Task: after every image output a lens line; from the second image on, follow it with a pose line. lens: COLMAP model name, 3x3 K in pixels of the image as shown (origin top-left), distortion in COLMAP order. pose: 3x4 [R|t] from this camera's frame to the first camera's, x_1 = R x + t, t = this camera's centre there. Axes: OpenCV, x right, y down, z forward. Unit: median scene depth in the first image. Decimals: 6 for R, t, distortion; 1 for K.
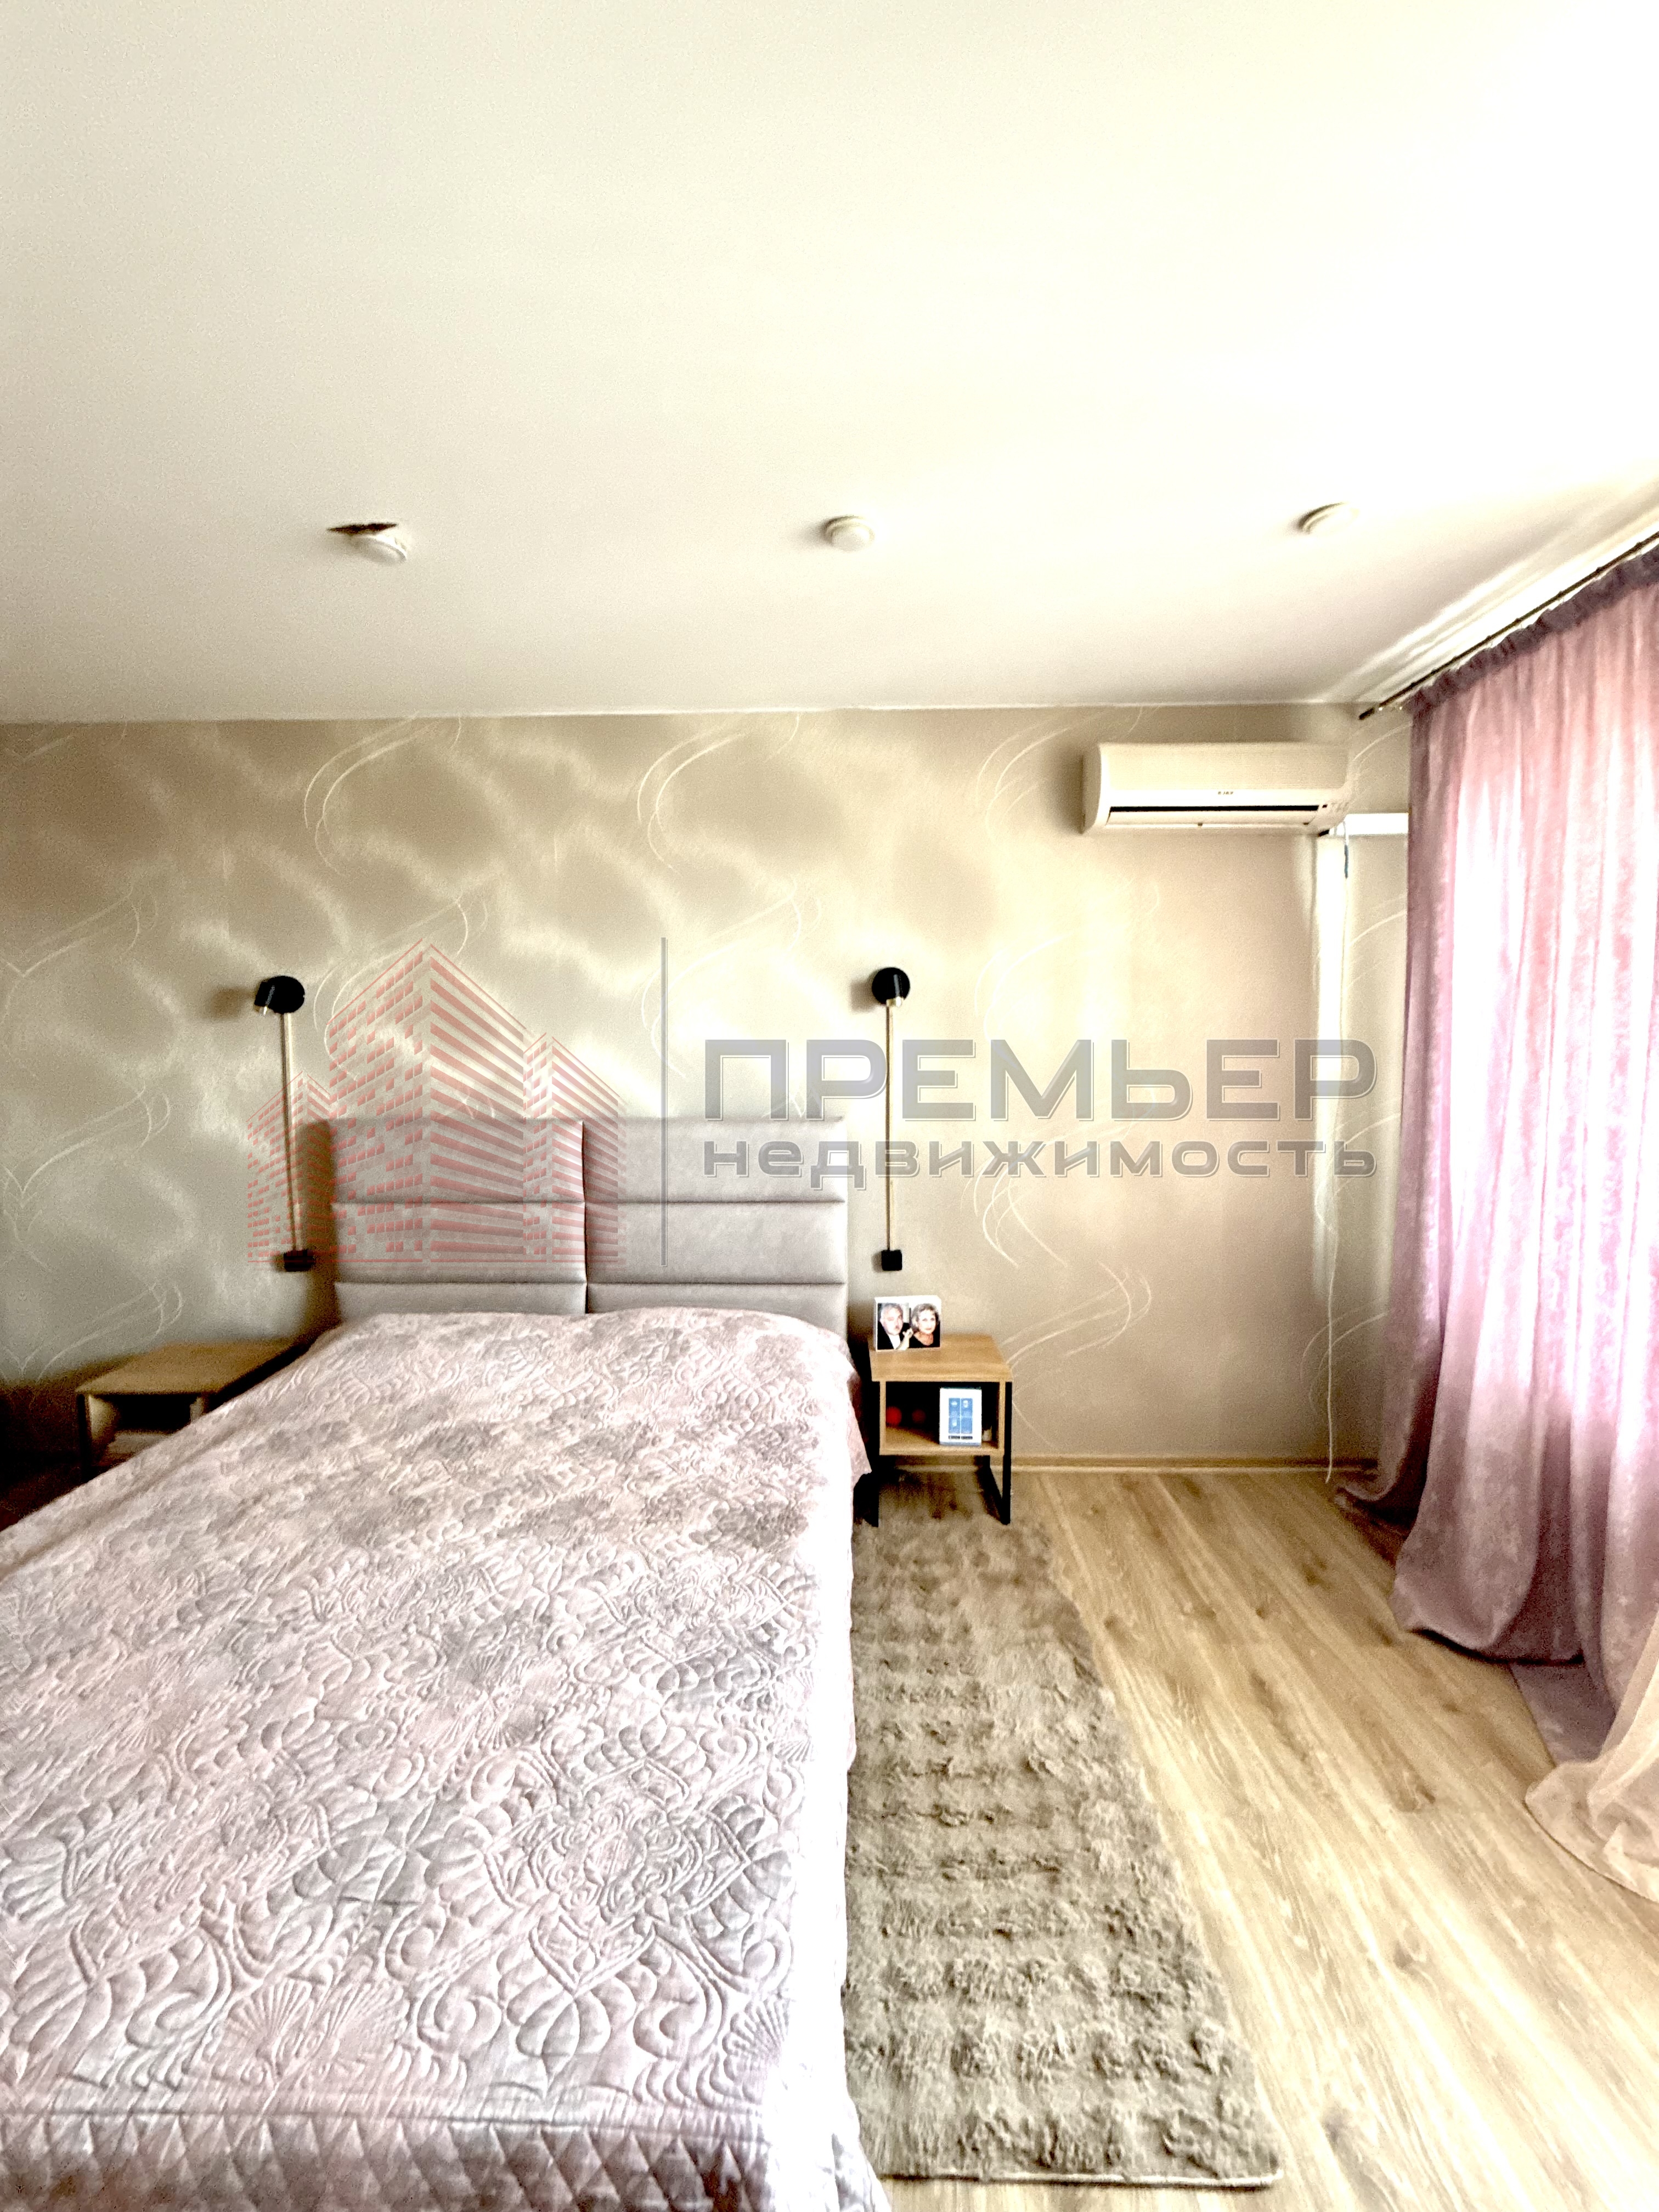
lens RADIAL K [[878.5, 0, 829.5], [0, 878.5, 1106.0], [0, 0, 1]] dist [0.000600, -0.000187]
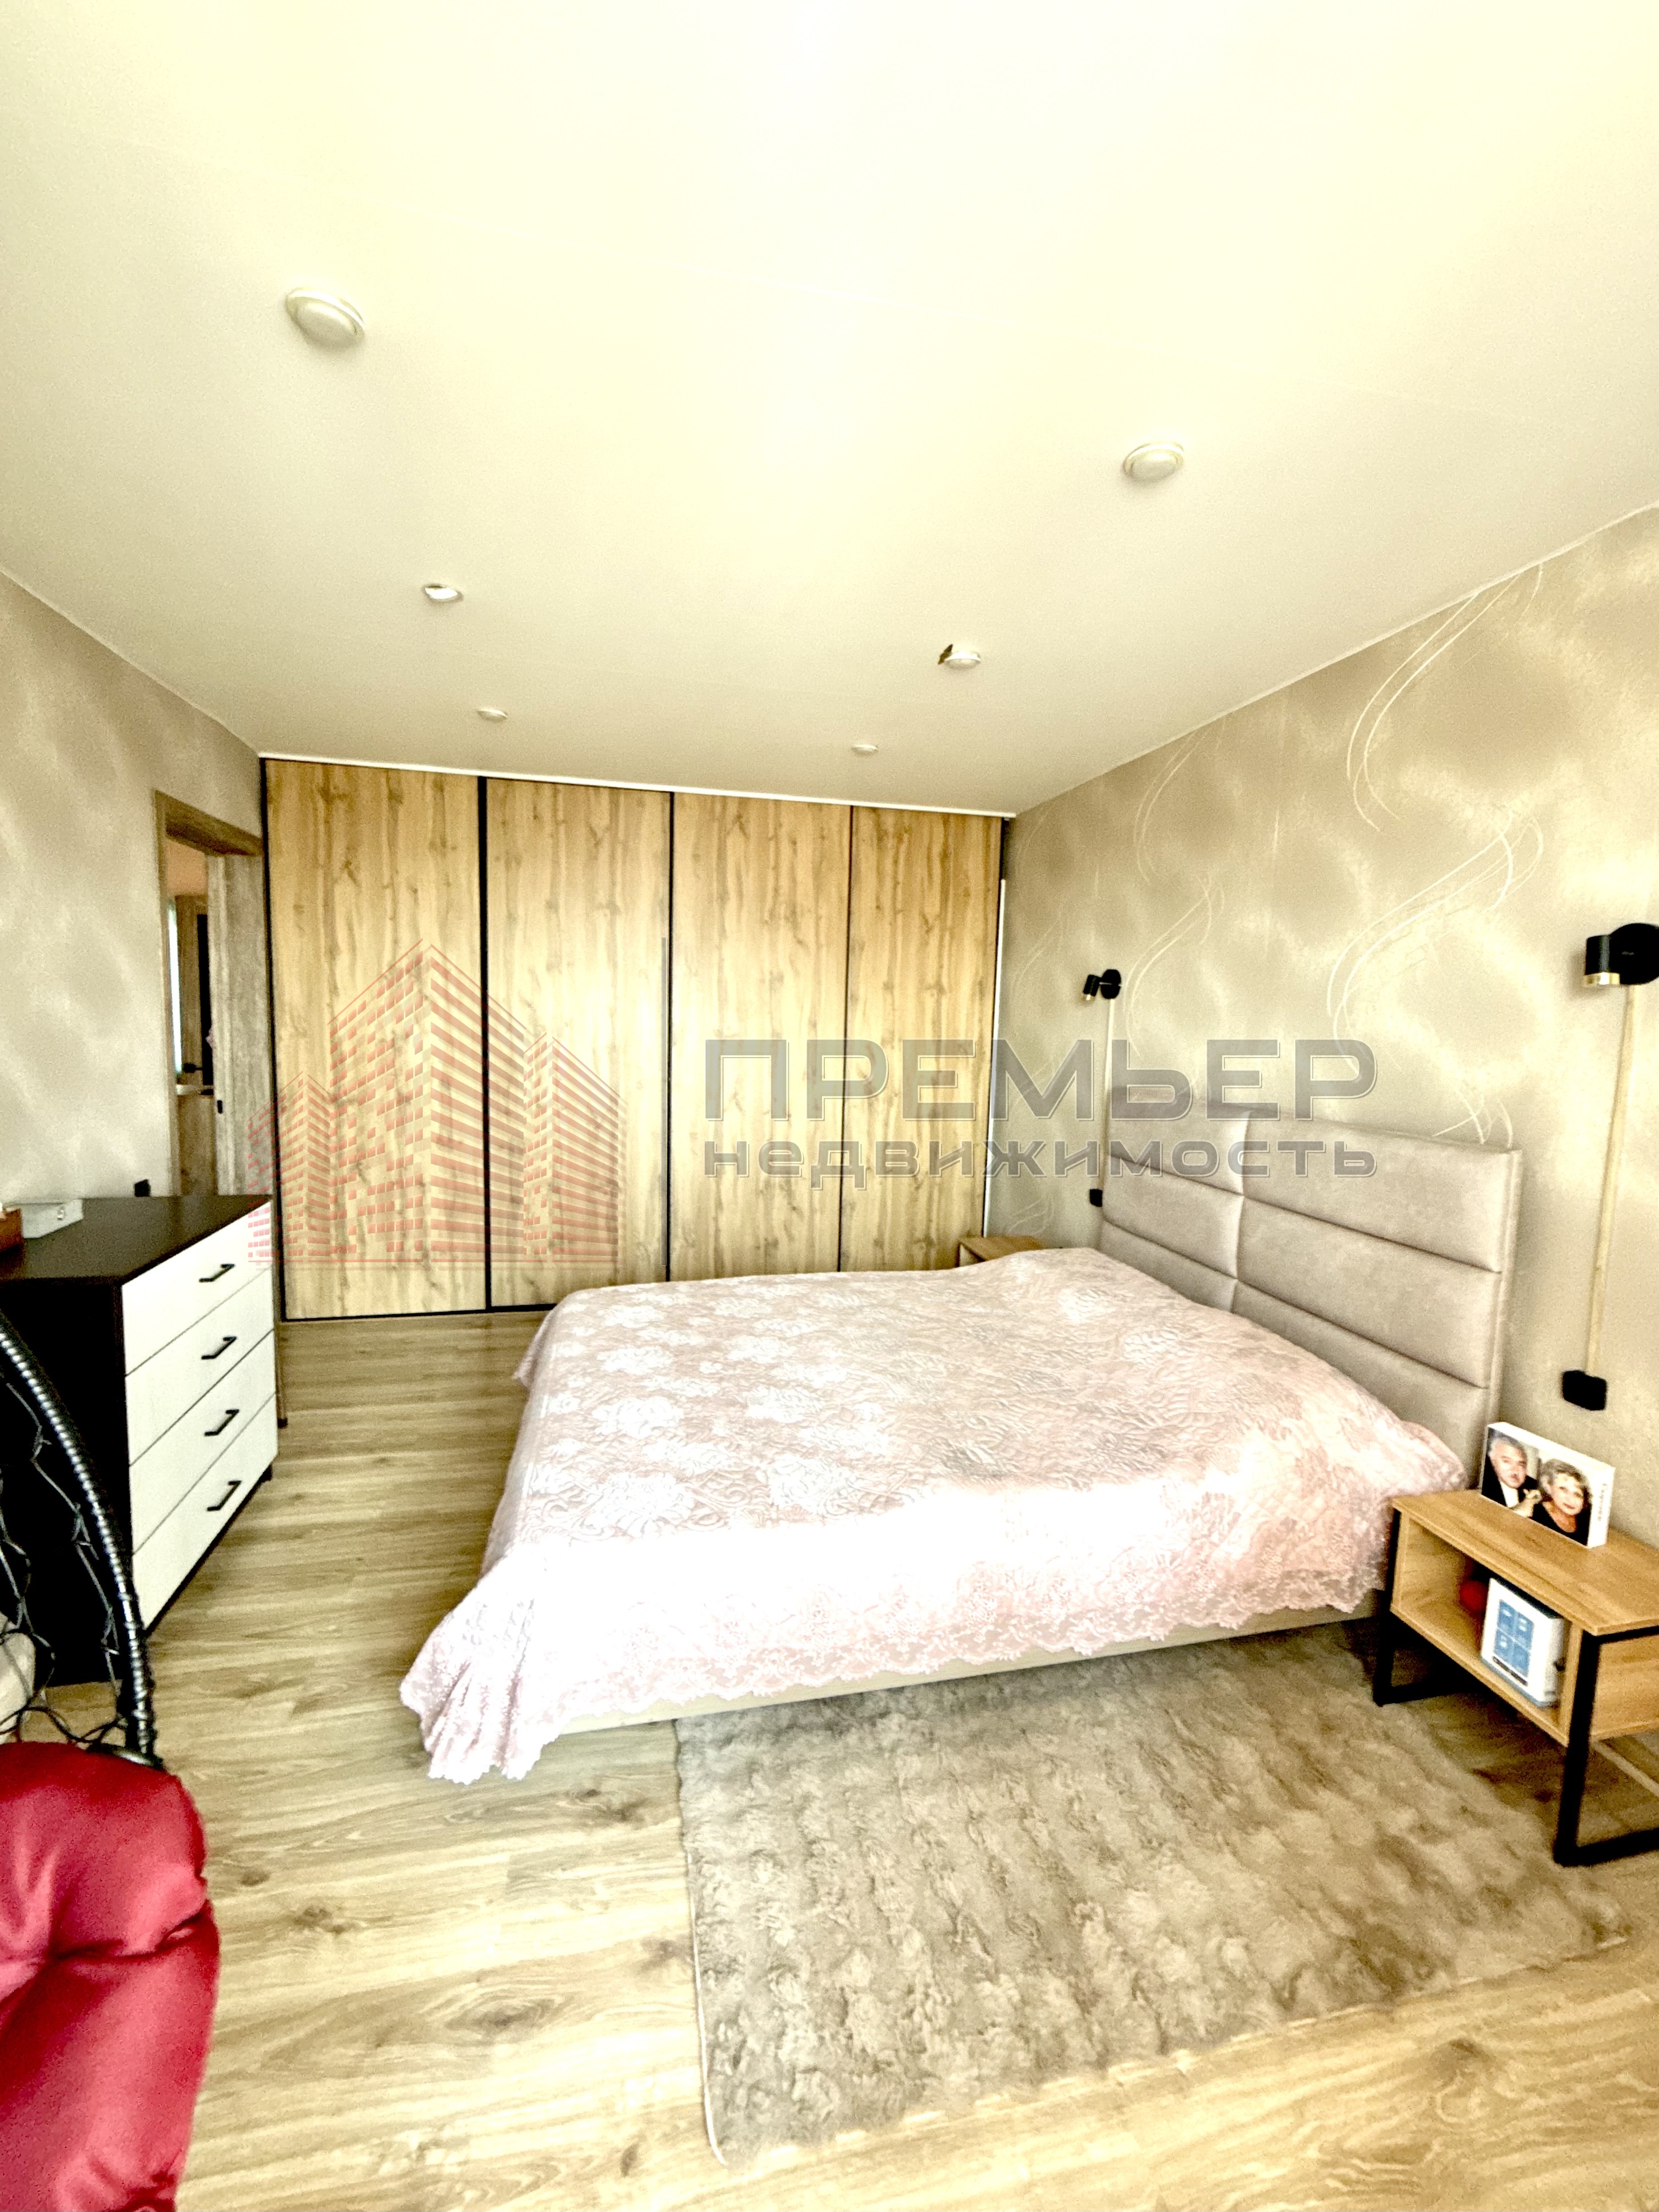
lens RADIAL K [[915.7, 0, 829.5], [0, 915.7, 1106.0], [0, 0, 1]] dist [-0.000202, -0.000172]
pose [[0.247562, 0.111014, -0.962491, 0.577562], [-0.102257, 0.990859, 0.087984, -0.030298], [0.963461, 0.076639, 0.256651, 0.310134]]
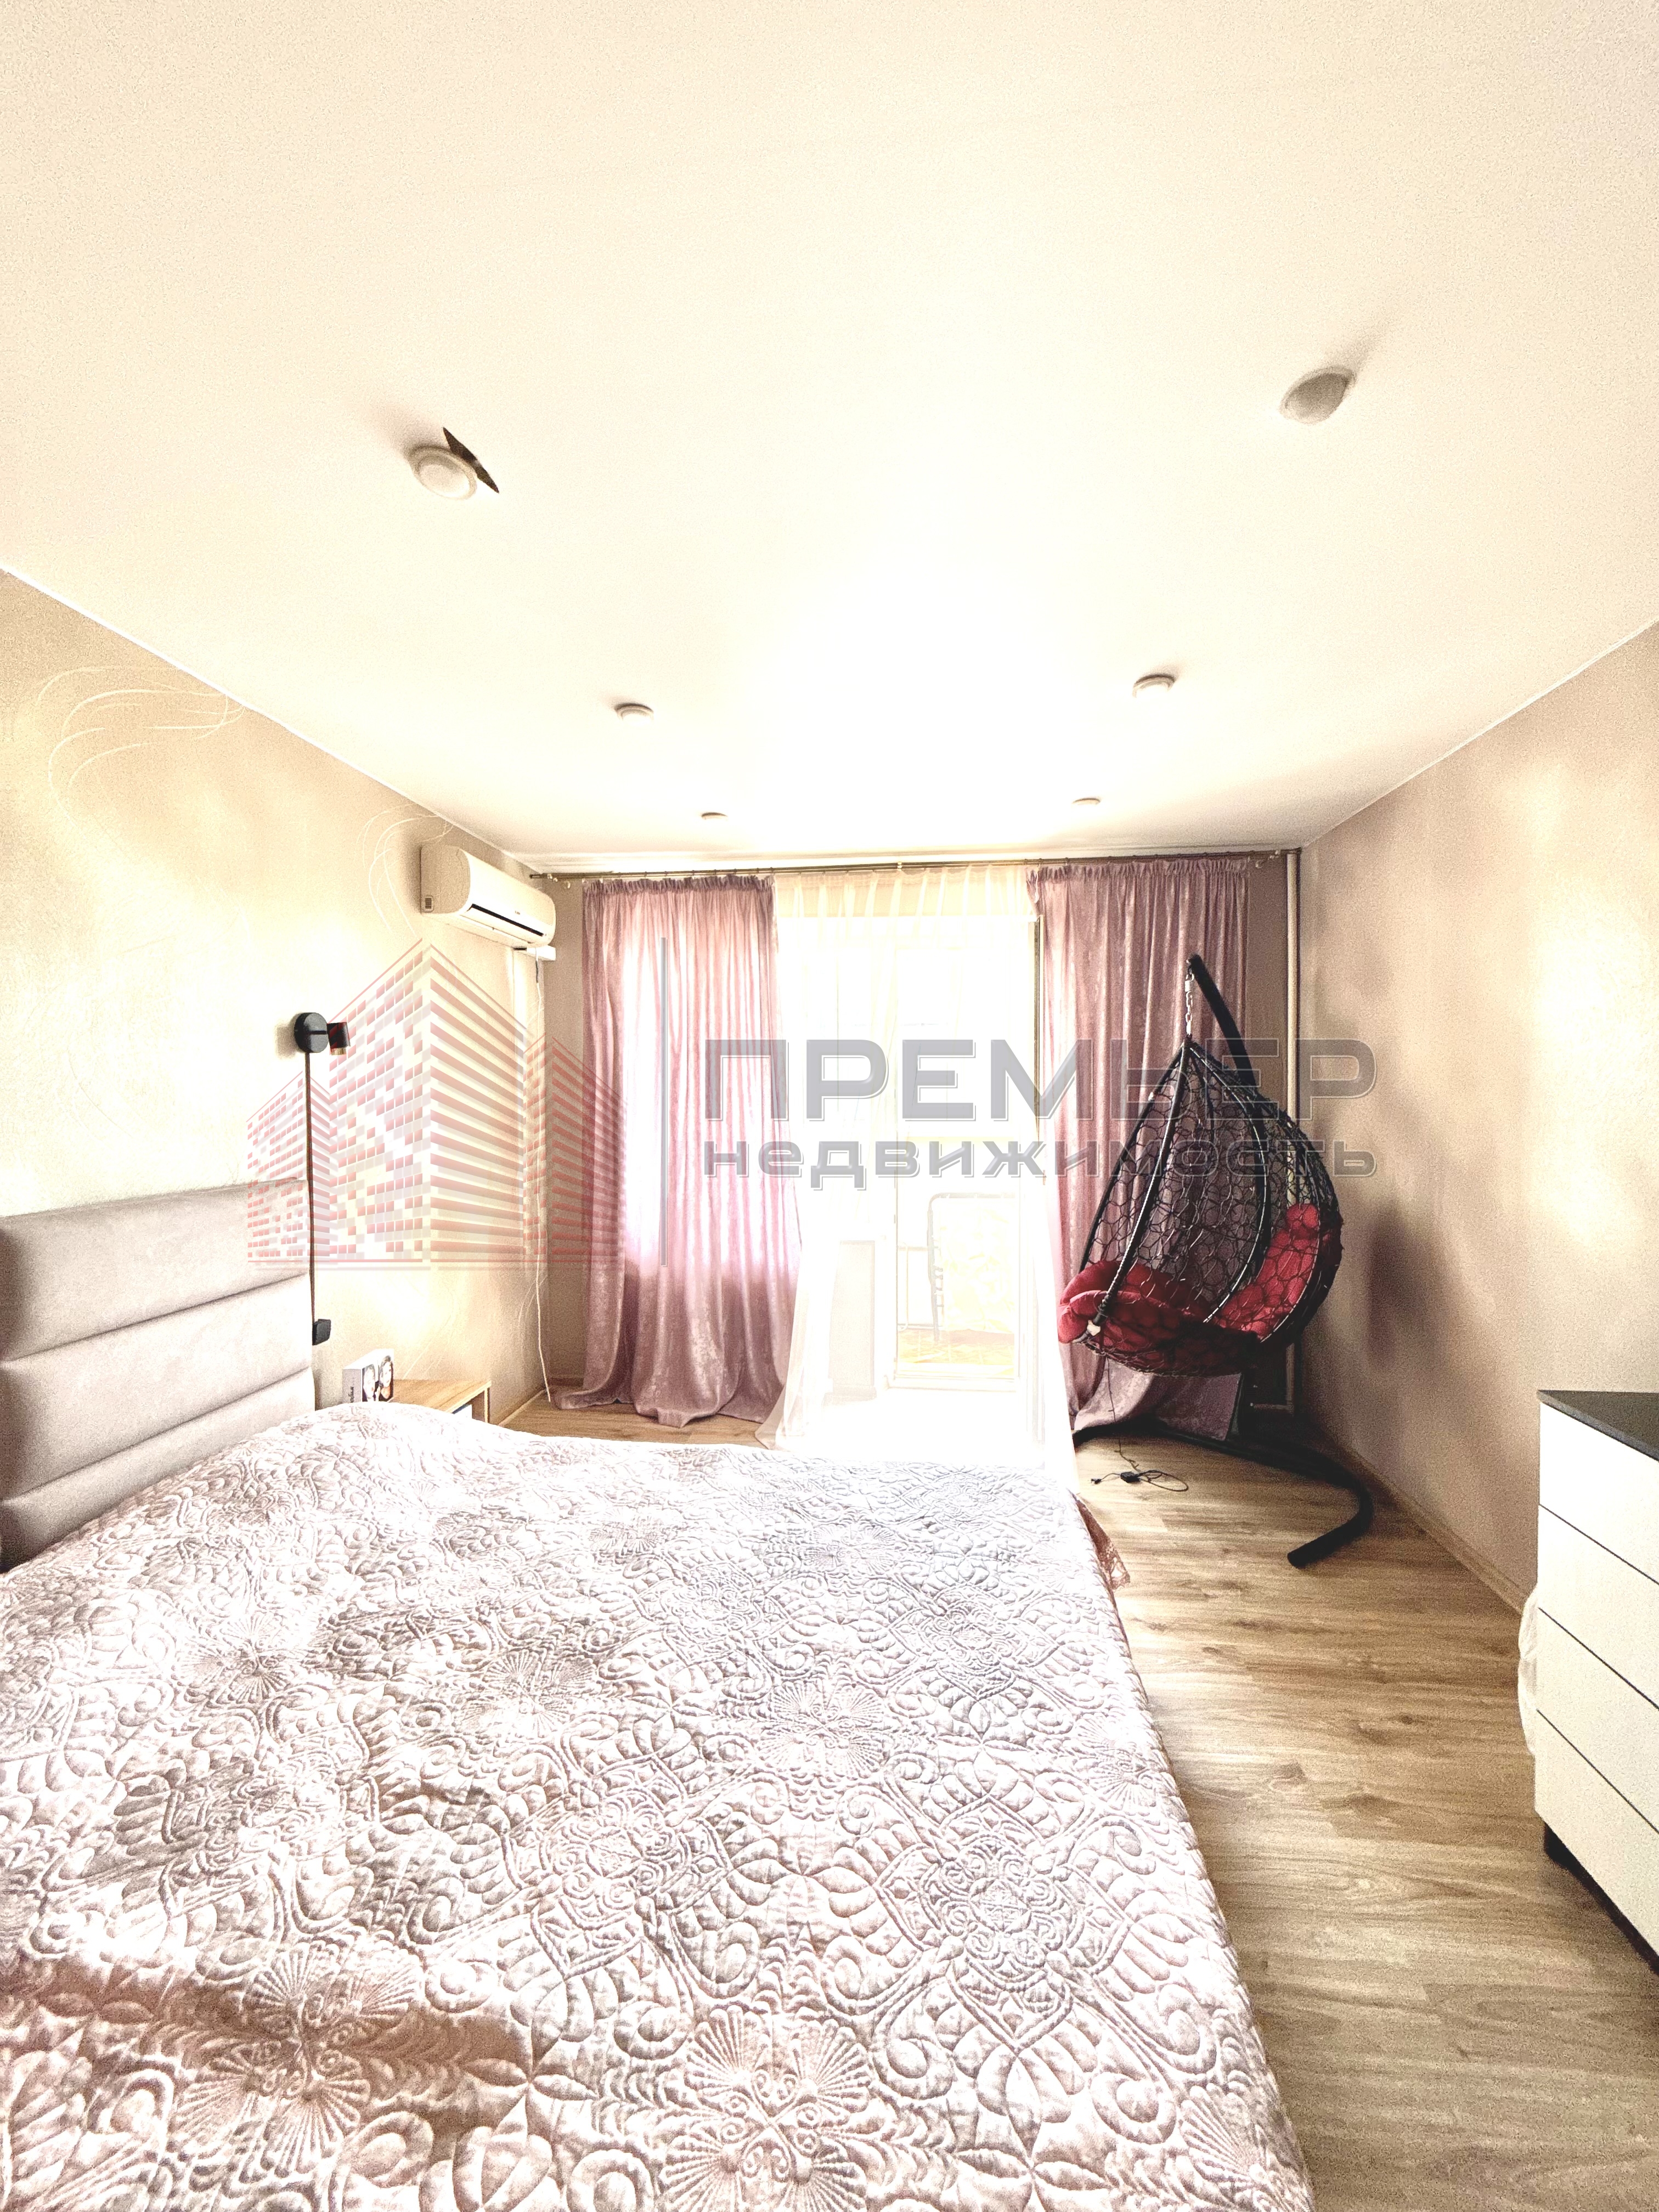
lens RADIAL K [[883.6, 0, 829.5], [0, 883.6, 1106.0], [0, 0, 1]] dist [-0.001161, -0.000337]
pose [[0.087121, -0.010926, 0.996138, -0.836004], [0.077291, 0.997000, 0.004176, -0.021474], [-0.993195, 0.076629, 0.087705, 0.396567]]
